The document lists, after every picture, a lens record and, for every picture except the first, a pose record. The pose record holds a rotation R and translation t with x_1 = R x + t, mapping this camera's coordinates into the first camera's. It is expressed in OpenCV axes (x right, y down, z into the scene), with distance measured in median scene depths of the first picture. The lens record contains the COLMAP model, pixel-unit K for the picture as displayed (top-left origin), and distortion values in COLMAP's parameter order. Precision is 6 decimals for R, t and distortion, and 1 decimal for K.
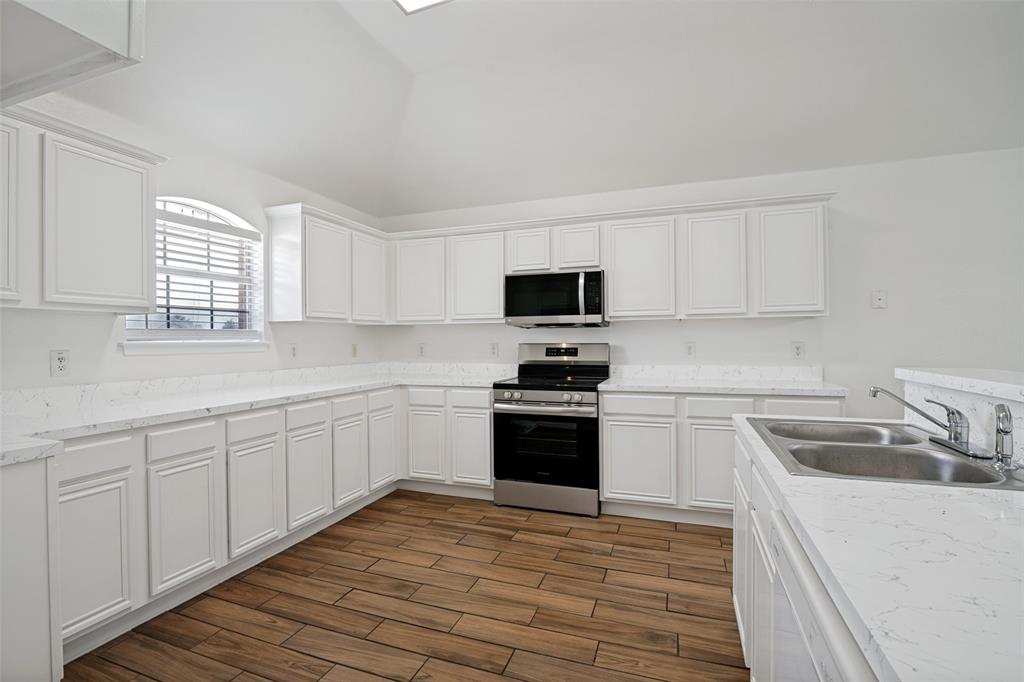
lens RADIAL K [[474.3, 0, 502.5], [0, 474.3, 343.5], [0, 0, 1]] dist [-0.028423, 0.001156]
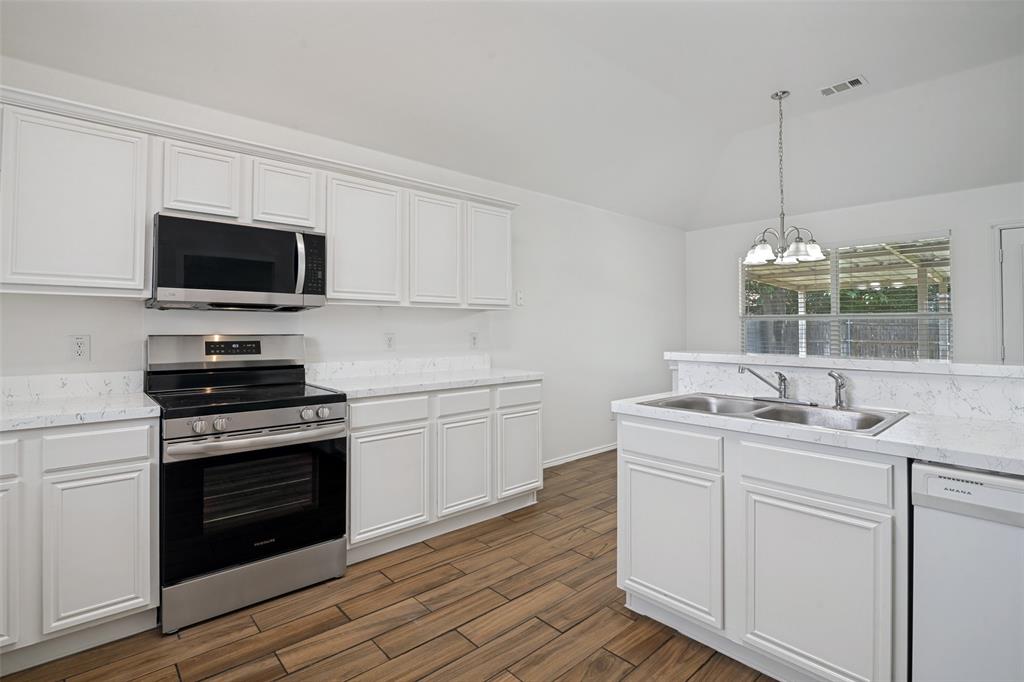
lens RADIAL K [[487.4, 0, 510.0], [0, 487.4, 320.9], [0, 0, 1]] dist [-0.025807, 0.000761]
pose [[0.469627, 0.022936, 0.882567, -0.334803], [0.003560, 0.999605, -0.027872, 0.000539], [-0.882858, 0.016232, 0.469360, 0.415813]]
